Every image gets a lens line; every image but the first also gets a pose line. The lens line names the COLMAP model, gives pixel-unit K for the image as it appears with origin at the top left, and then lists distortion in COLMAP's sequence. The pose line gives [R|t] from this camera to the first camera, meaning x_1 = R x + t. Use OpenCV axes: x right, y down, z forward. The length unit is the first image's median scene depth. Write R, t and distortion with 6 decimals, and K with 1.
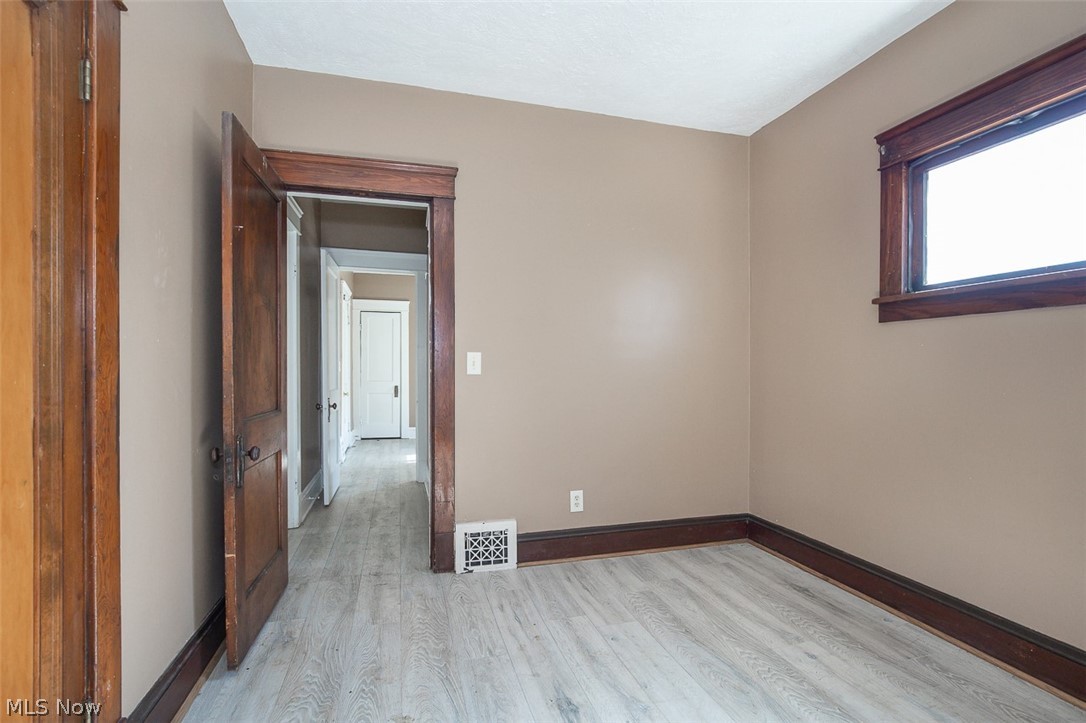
lens RADIAL K [[506.8, 0, 542.8], [0, 506.8, 366.2], [0, 0, 1]] dist [-0.007040, 0.000410]
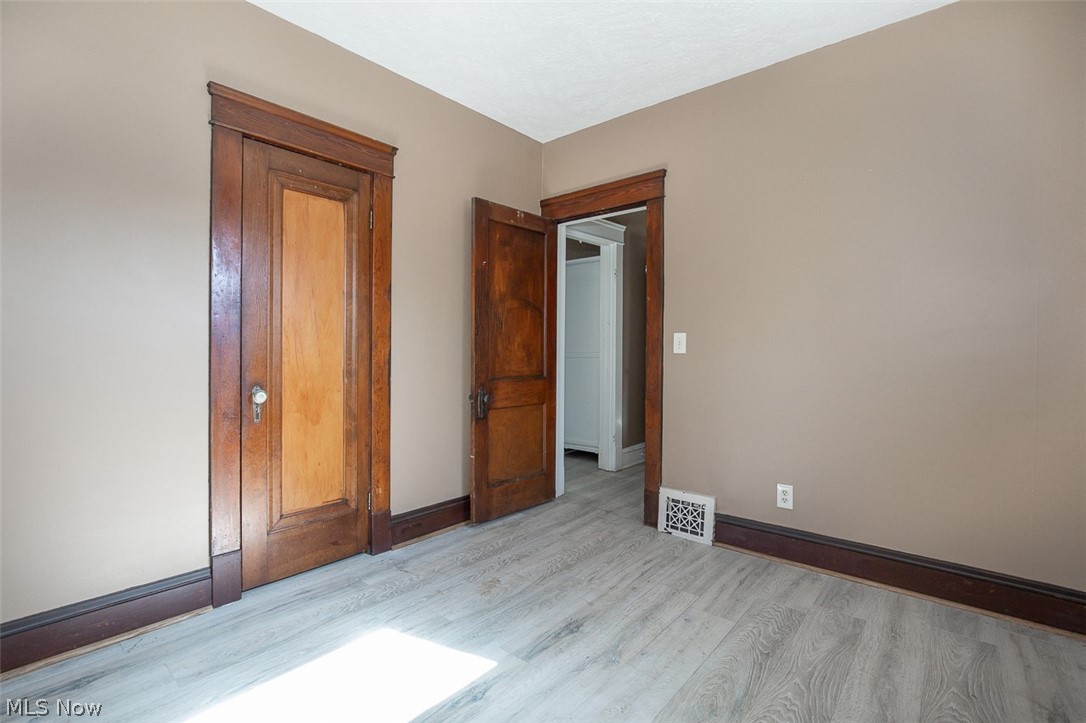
lens RADIAL K [[498.7, 0, 542.4], [0, 498.7, 346.1], [0, 0, 1]] dist [-0.003610, 0.000316]
pose [[0.557094, -0.006242, -0.830426, 0.680532], [0.000115, 0.999972, -0.007440, 0.009828], [0.830450, 0.004049, 0.557079, 0.189607]]
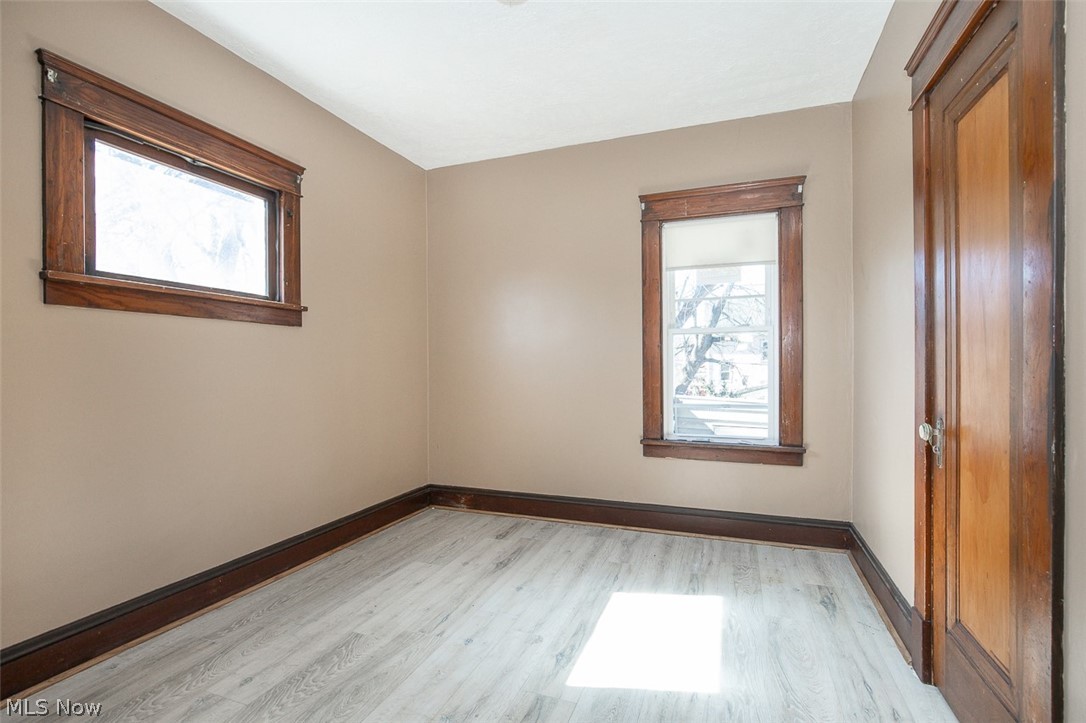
lens RADIAL K [[506.8, 0, 542.8], [0, 506.8, 366.2], [0, 0, 1]] dist [-0.007040, 0.000410]
pose [[-0.801813, 0.003277, 0.597566, -0.349914], [0.001885, 0.999994, -0.002955, 0.009227], [-0.597572, -0.001243, -0.801814, 1.125135]]
